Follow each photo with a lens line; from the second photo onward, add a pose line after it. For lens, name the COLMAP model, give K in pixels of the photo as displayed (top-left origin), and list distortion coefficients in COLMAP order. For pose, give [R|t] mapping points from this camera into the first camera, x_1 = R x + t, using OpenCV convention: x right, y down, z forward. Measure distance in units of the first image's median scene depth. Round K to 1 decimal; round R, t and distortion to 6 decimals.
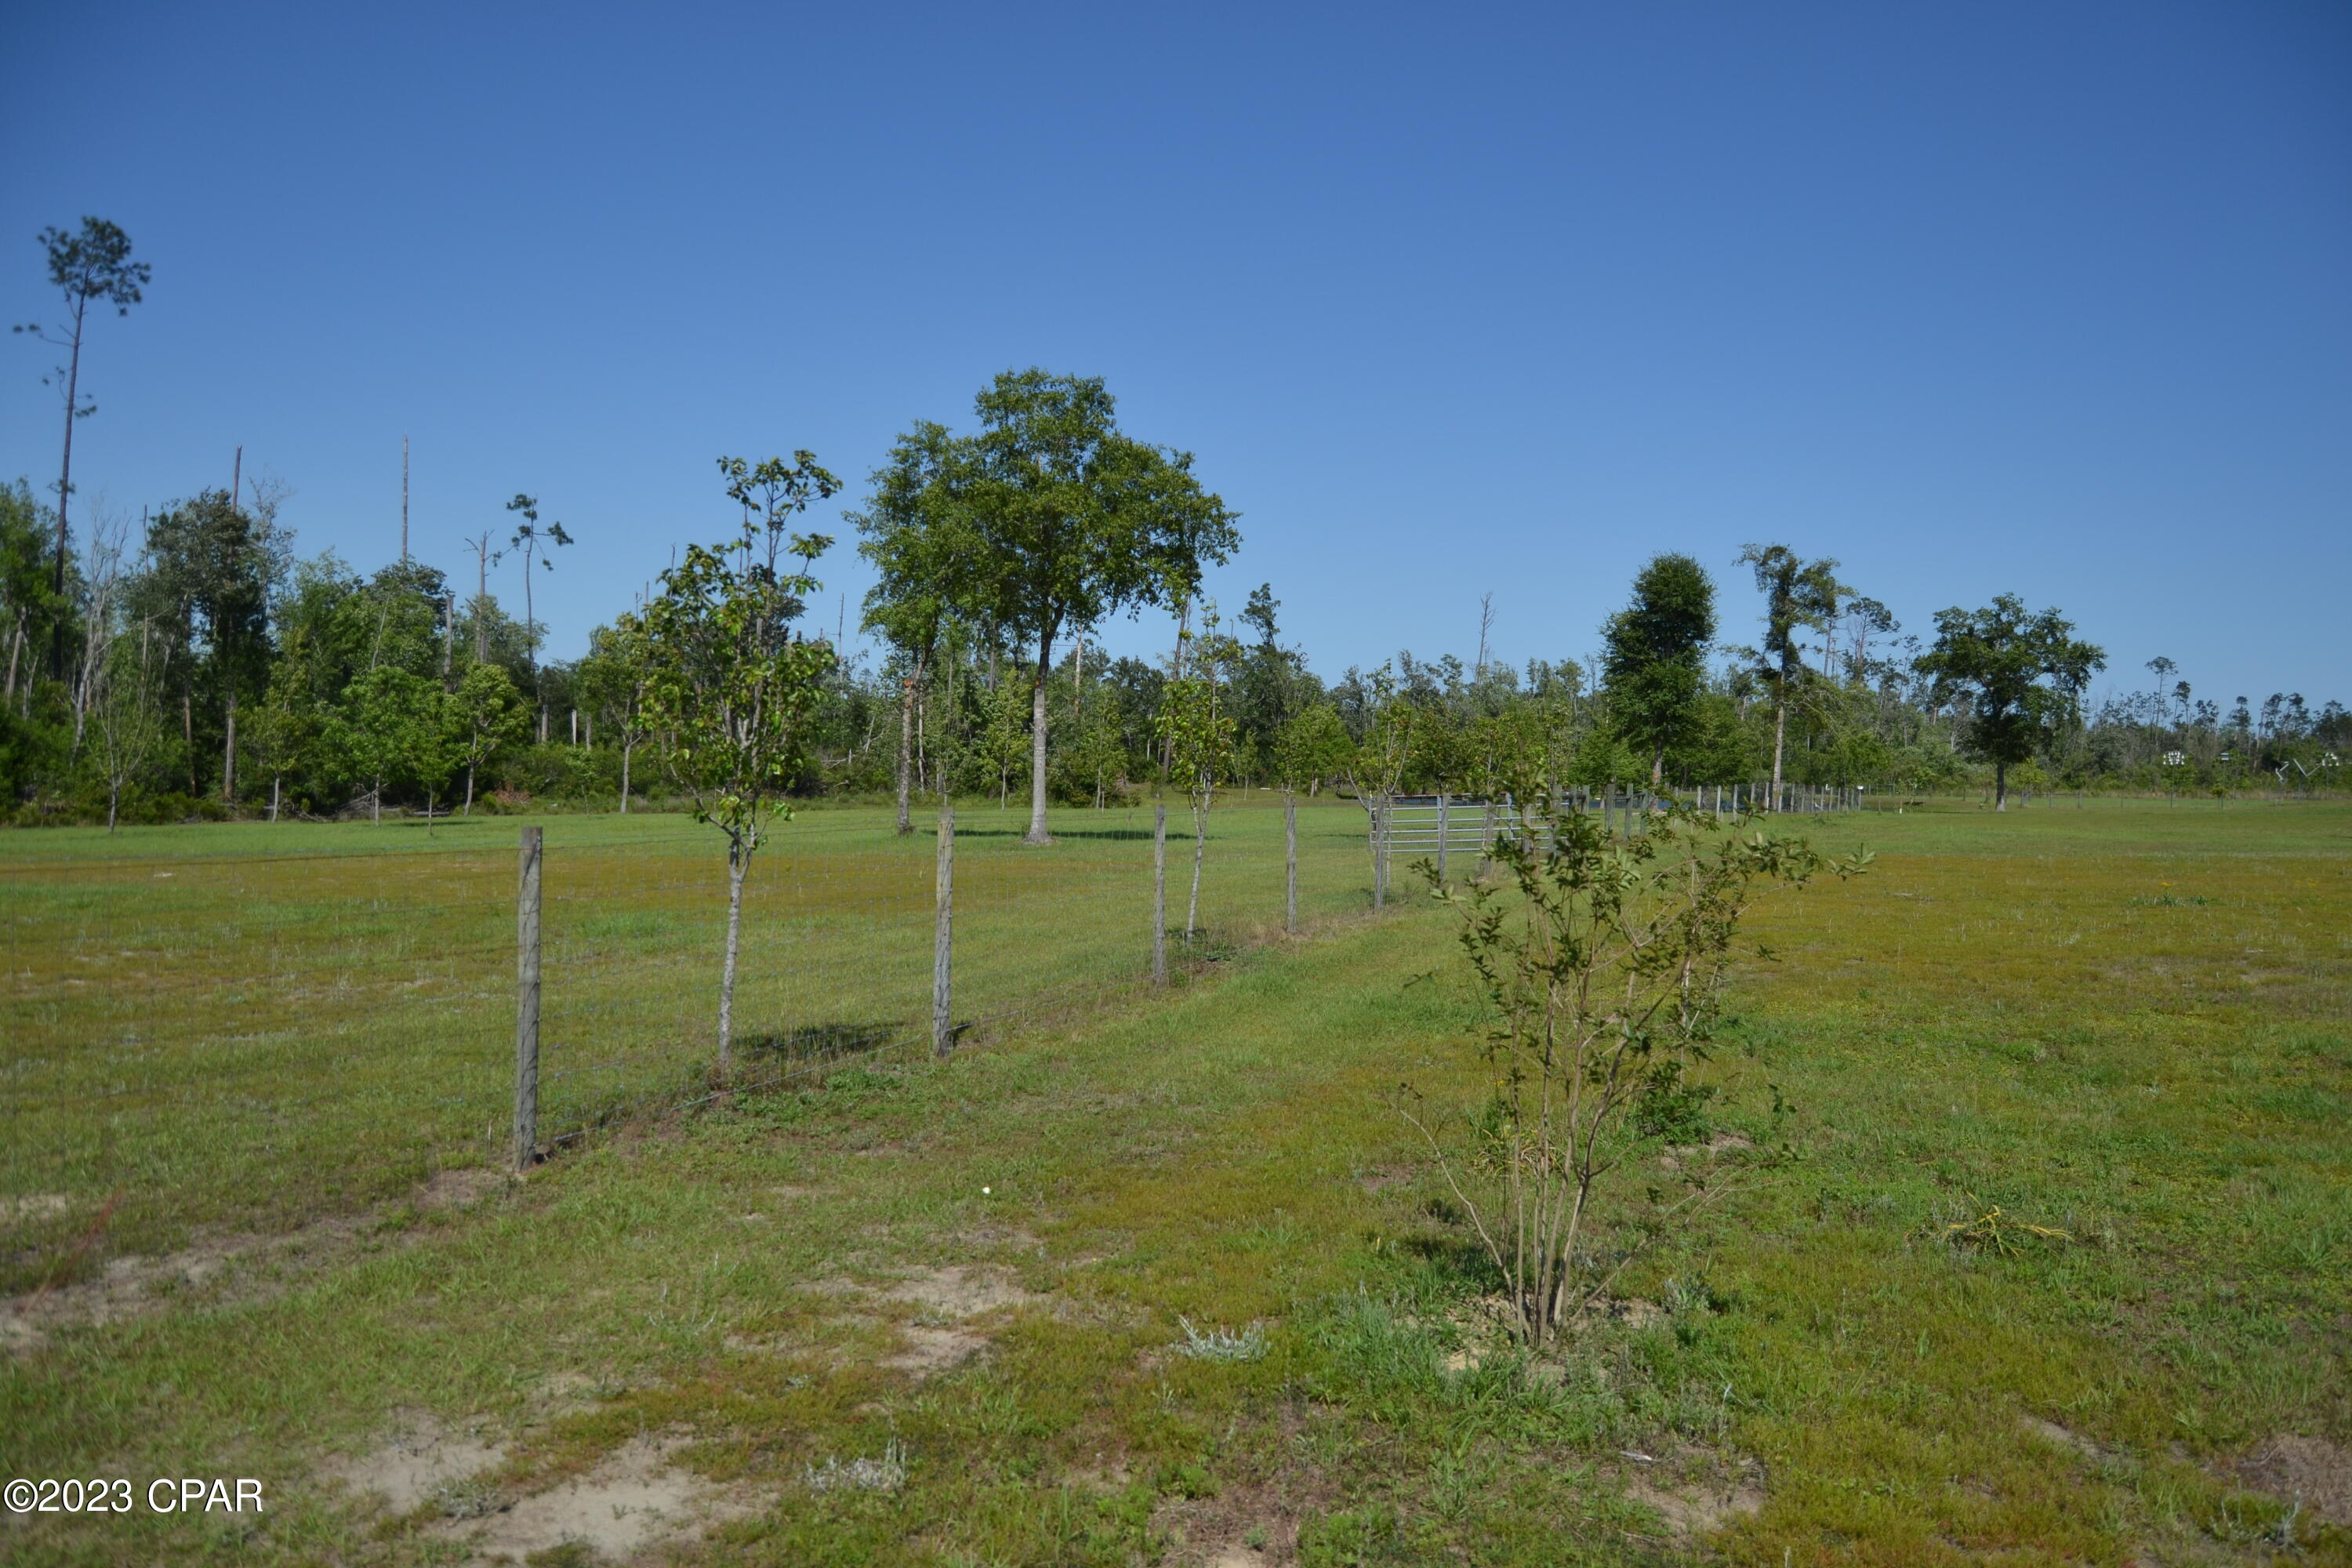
lens RADIAL K [[1884.6, 0, 1175.8], [0, 1884.6, 764.3], [0, 0, 1]] dist [-0.088889, 0.035405]
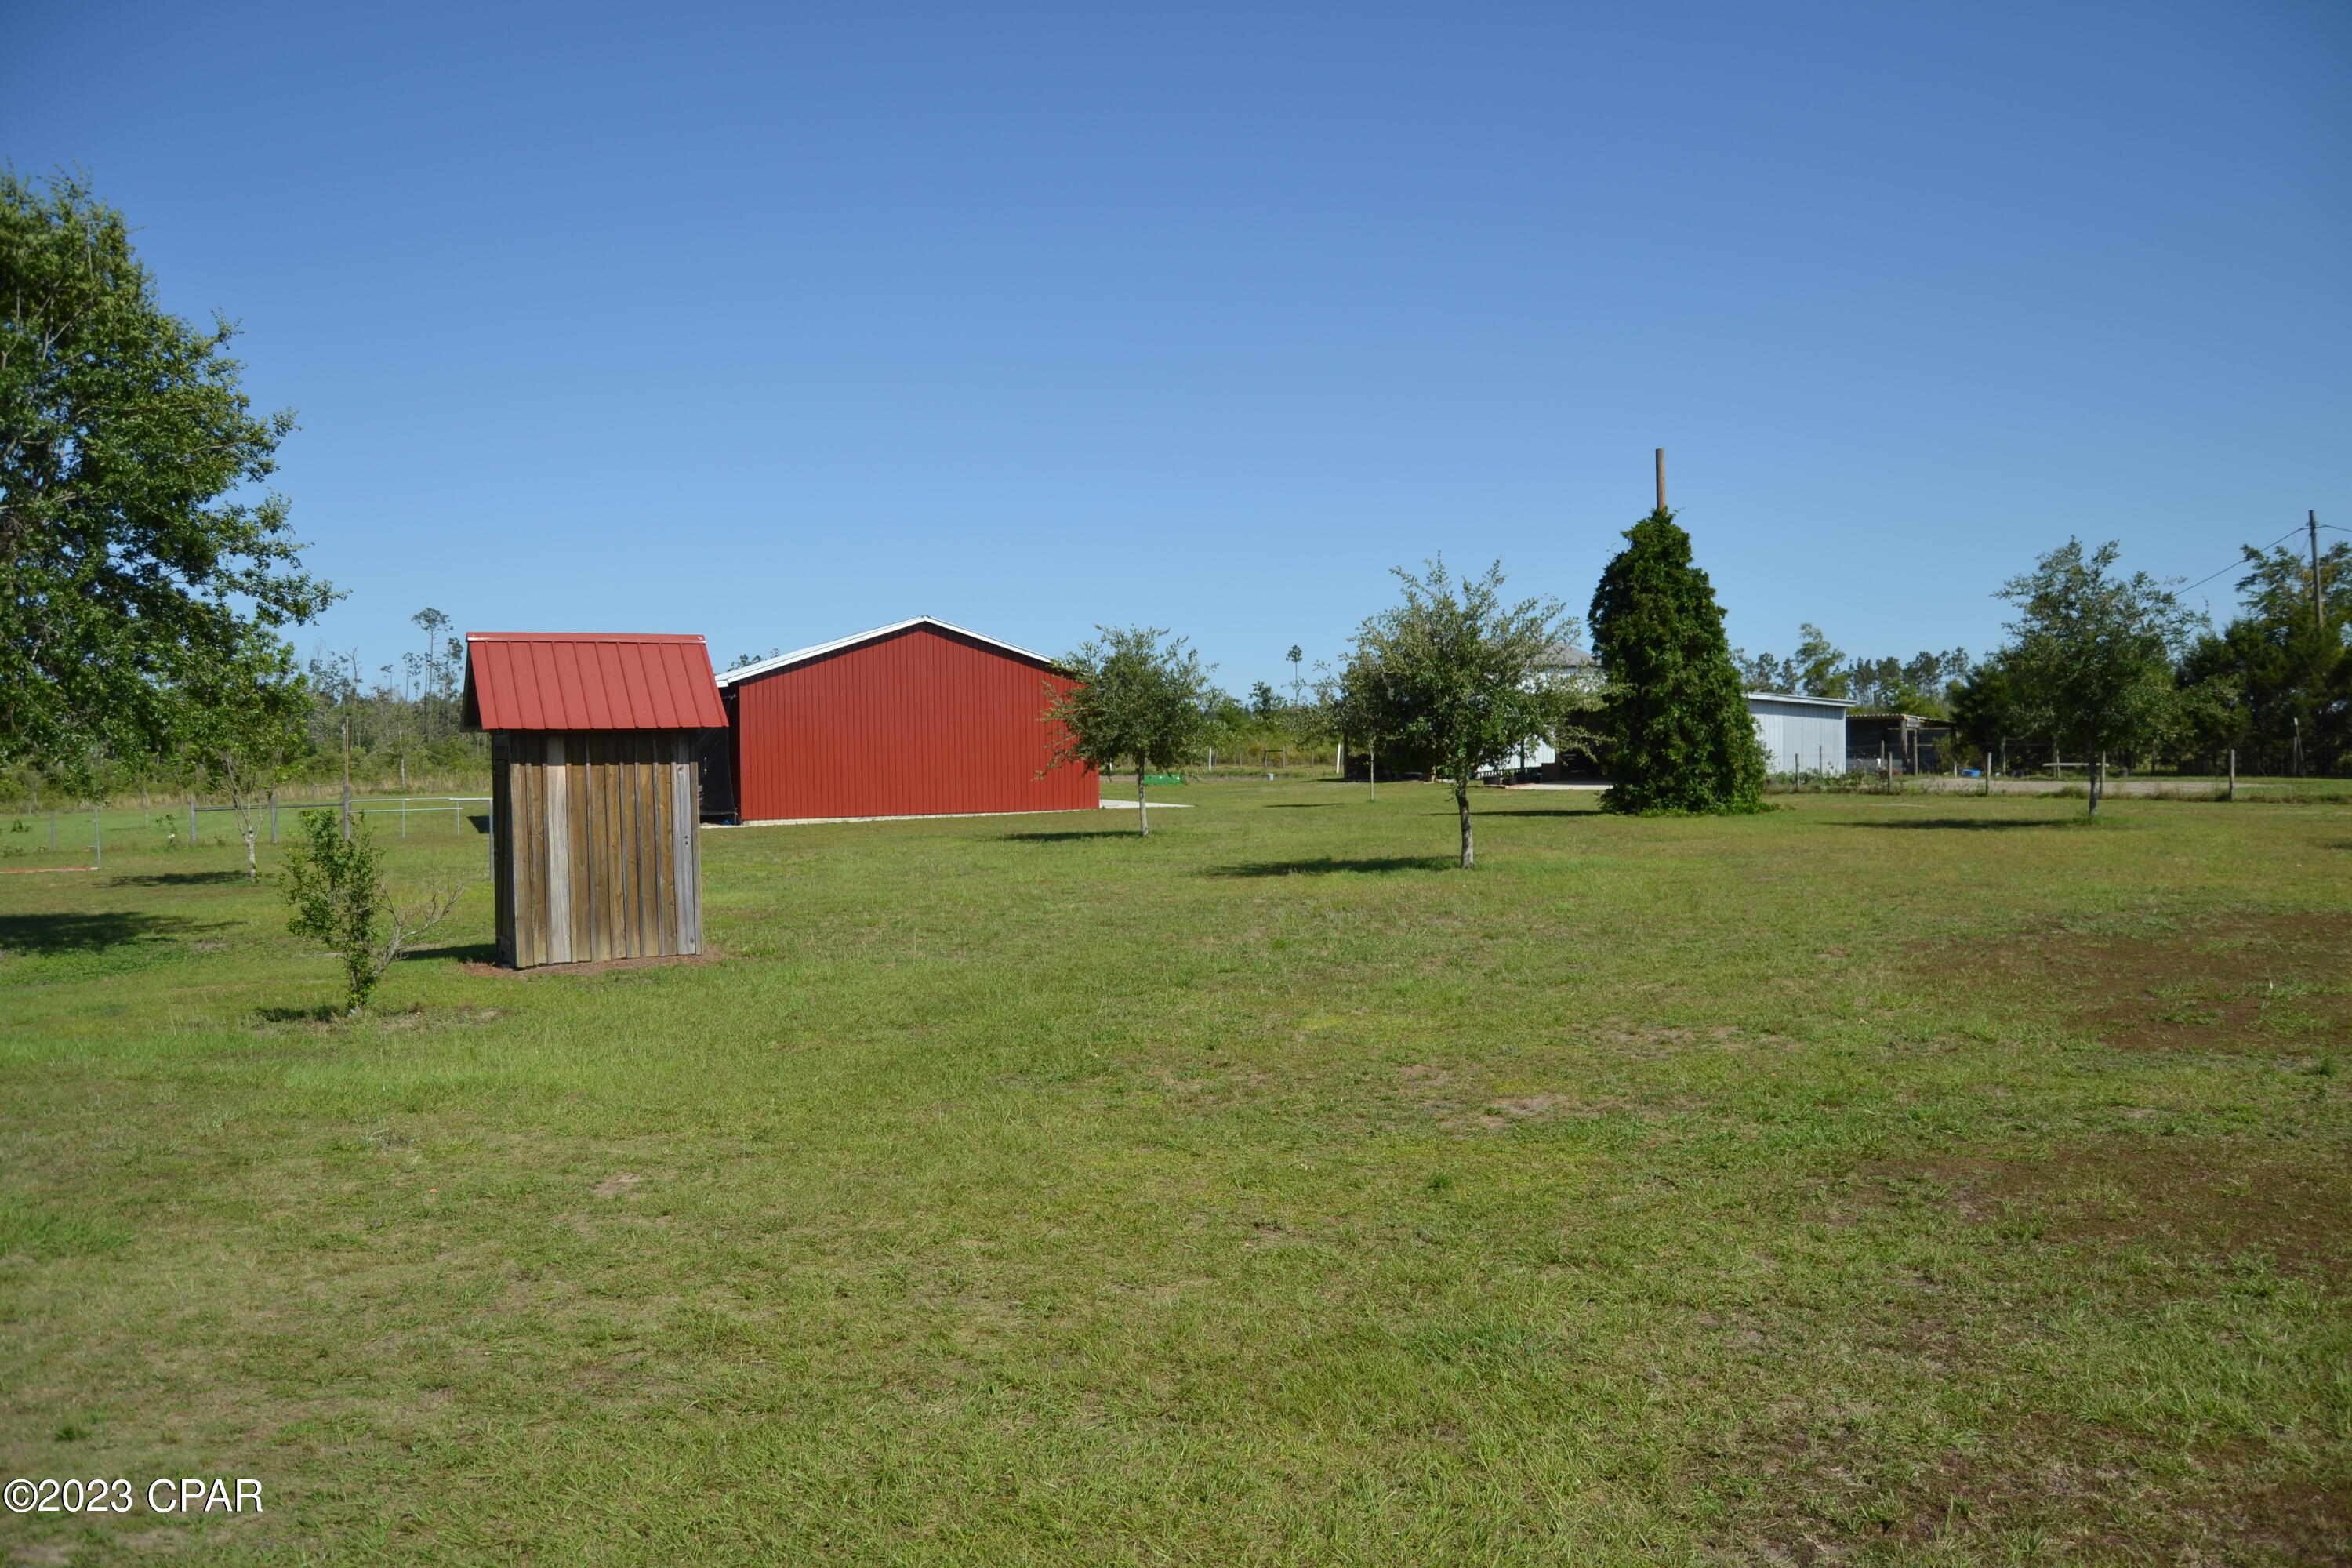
lens RADIAL K [[1884.6, 0, 1189.4], [0, 1884.6, 783.4], [0, 0, 1]] dist [-0.088889, 0.035405]
pose [[0.717680, -0.064026, 0.693423, 0.574479], [0.051801, 0.997914, 0.038527, 0.007974], [-0.694443, 0.008270, 0.719500, 0.536029]]
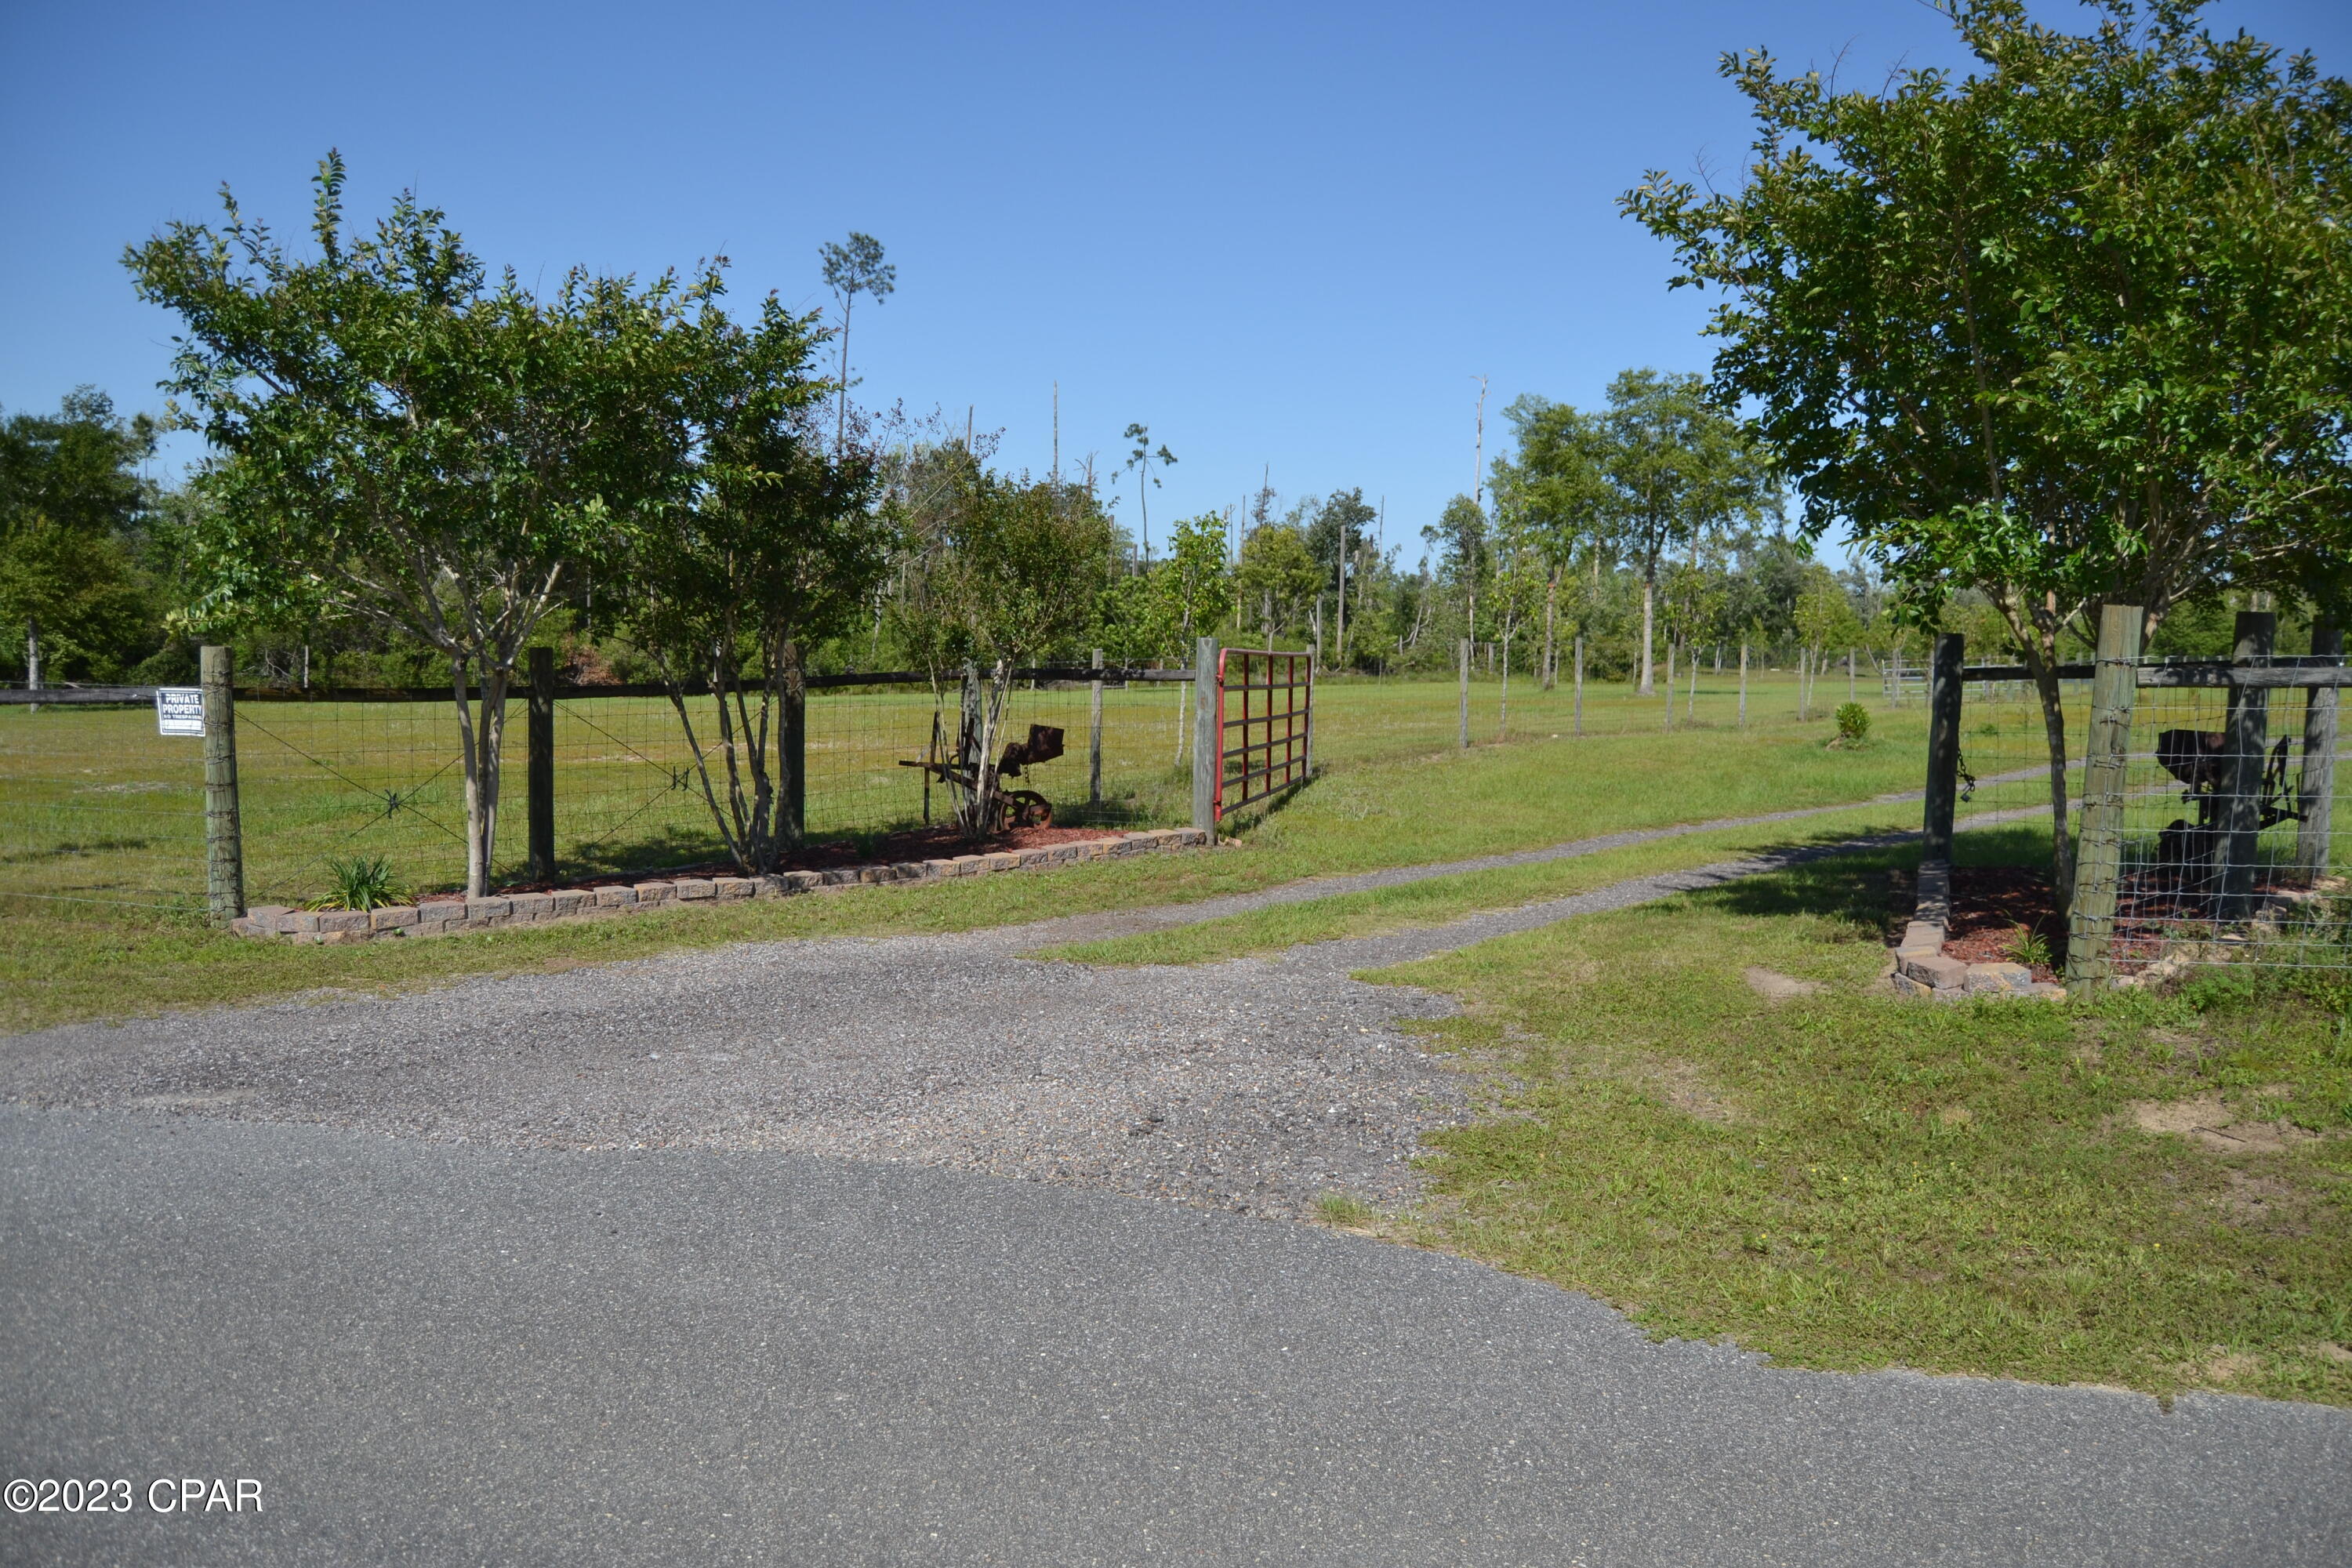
lens RADIAL K [[1884.6, 0, 1183.7], [0, 1884.6, 800.0], [0, 0, 1]] dist [-0.088889, 0.035405]
pose [[0.968990, 0.011701, -0.246822, -0.027327], [0.007614, 0.996990, 0.077158, 0.003464], [0.246982, -0.076644, 0.965984, -0.218990]]
